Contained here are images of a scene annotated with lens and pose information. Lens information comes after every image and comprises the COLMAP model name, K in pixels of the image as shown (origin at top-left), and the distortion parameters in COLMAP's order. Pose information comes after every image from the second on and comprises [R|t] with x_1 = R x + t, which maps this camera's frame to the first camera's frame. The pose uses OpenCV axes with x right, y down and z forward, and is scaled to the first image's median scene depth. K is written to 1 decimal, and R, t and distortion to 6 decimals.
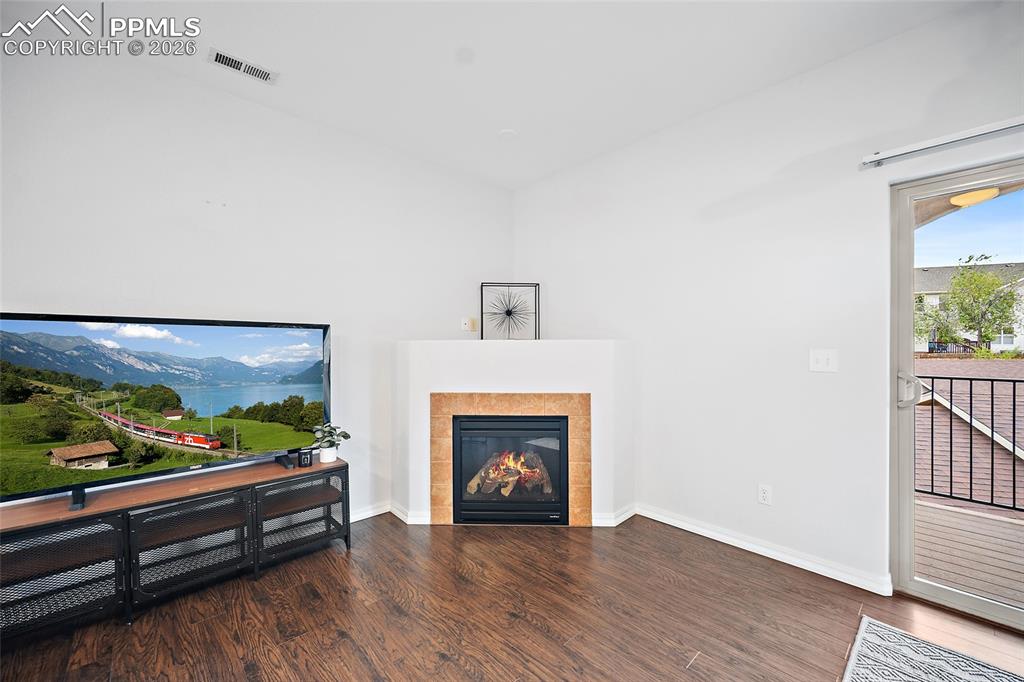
lens RADIAL K [[399.5, 0, 516.7], [0, 399.5, 345.3], [0, 0, 1]] dist [0.005531, -0.000578]
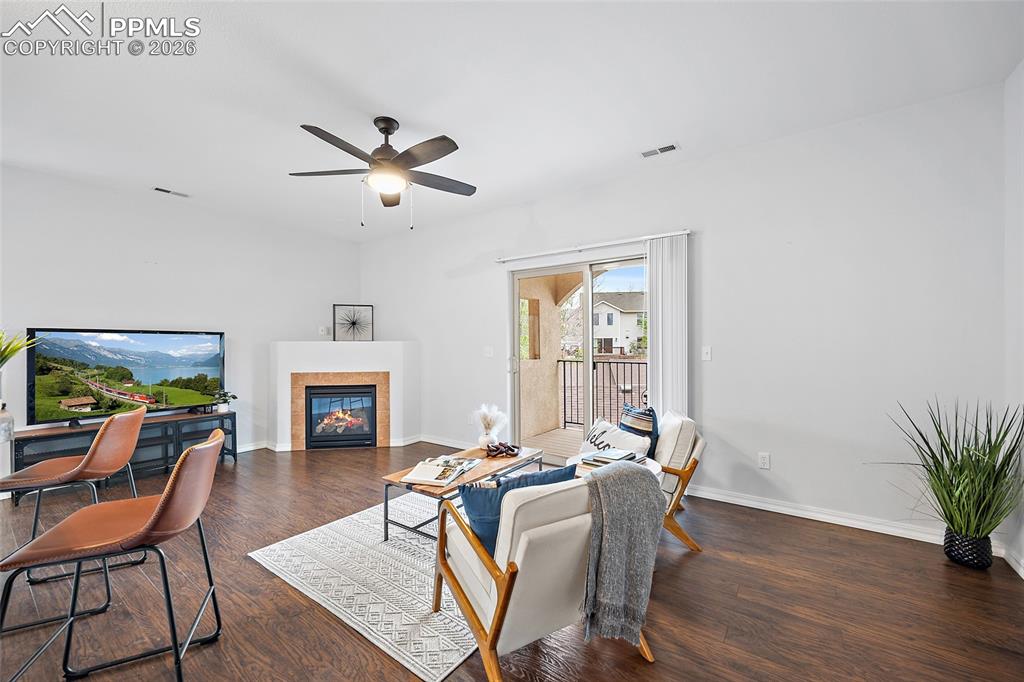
lens RADIAL K [[399.5, 0, 507.8], [0, 399.5, 339.6], [0, 0, 1]] dist [0.005531, -0.000578]
pose [[0.982182, 0.001306, 0.187928, 0.426816], [0.000599, 0.999949, -0.010078, -0.003315], [-0.187932, 0.010011, 0.982131, -0.970416]]
